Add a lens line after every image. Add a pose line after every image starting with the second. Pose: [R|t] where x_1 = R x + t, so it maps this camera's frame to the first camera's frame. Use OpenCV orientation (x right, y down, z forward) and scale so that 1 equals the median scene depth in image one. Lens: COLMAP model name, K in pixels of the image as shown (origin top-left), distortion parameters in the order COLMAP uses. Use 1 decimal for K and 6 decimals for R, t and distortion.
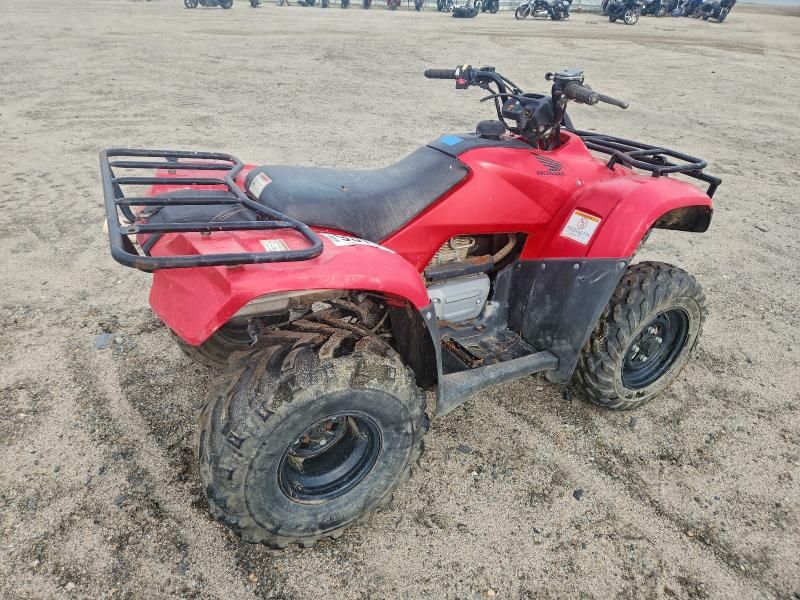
lens RADIAL K [[529.7, 0, 396.5], [0, 529.7, 301.0], [0, 0, 1]] dist [0.064896, -0.053457]
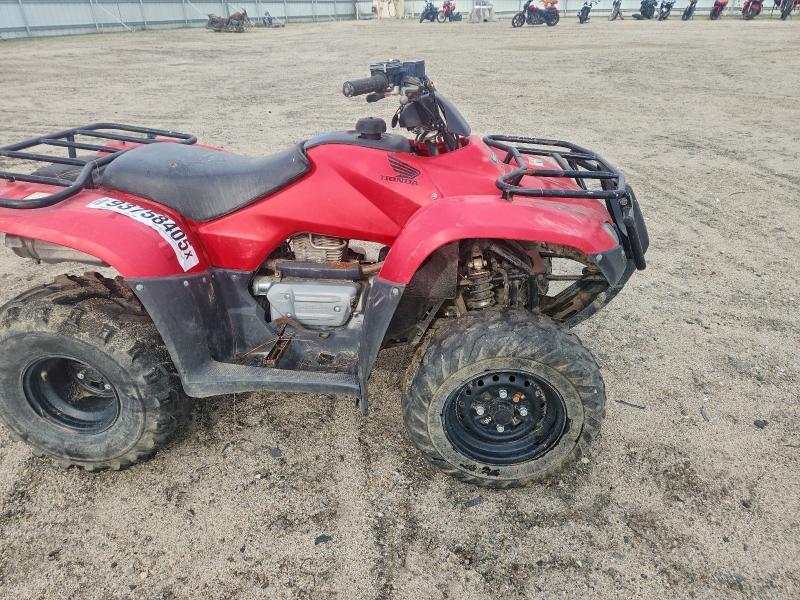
lens RADIAL K [[529.7, 0, 395.3], [0, 529.7, 305.2], [0, 0, 1]] dist [0.064896, -0.053457]
pose [[0.844039, 0.221086, -0.488589, 0.779774], [-0.231108, 0.972080, 0.040625, -0.075654], [0.483929, 0.078628, 0.871568, 0.260303]]
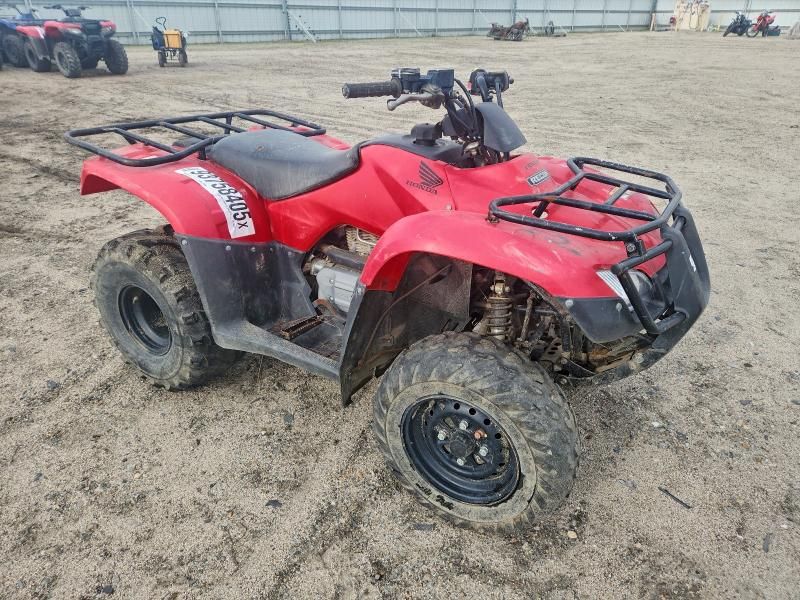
lens RADIAL K [[529.7, 0, 408.1], [0, 529.7, 308.4], [0, 0, 1]] dist [0.064896, -0.053457]
pose [[0.524186, 0.380181, -0.762031, 1.047160], [-0.416042, 0.895091, 0.160378, -0.196989], [0.743060, 0.232969, 0.627366, 0.500034]]
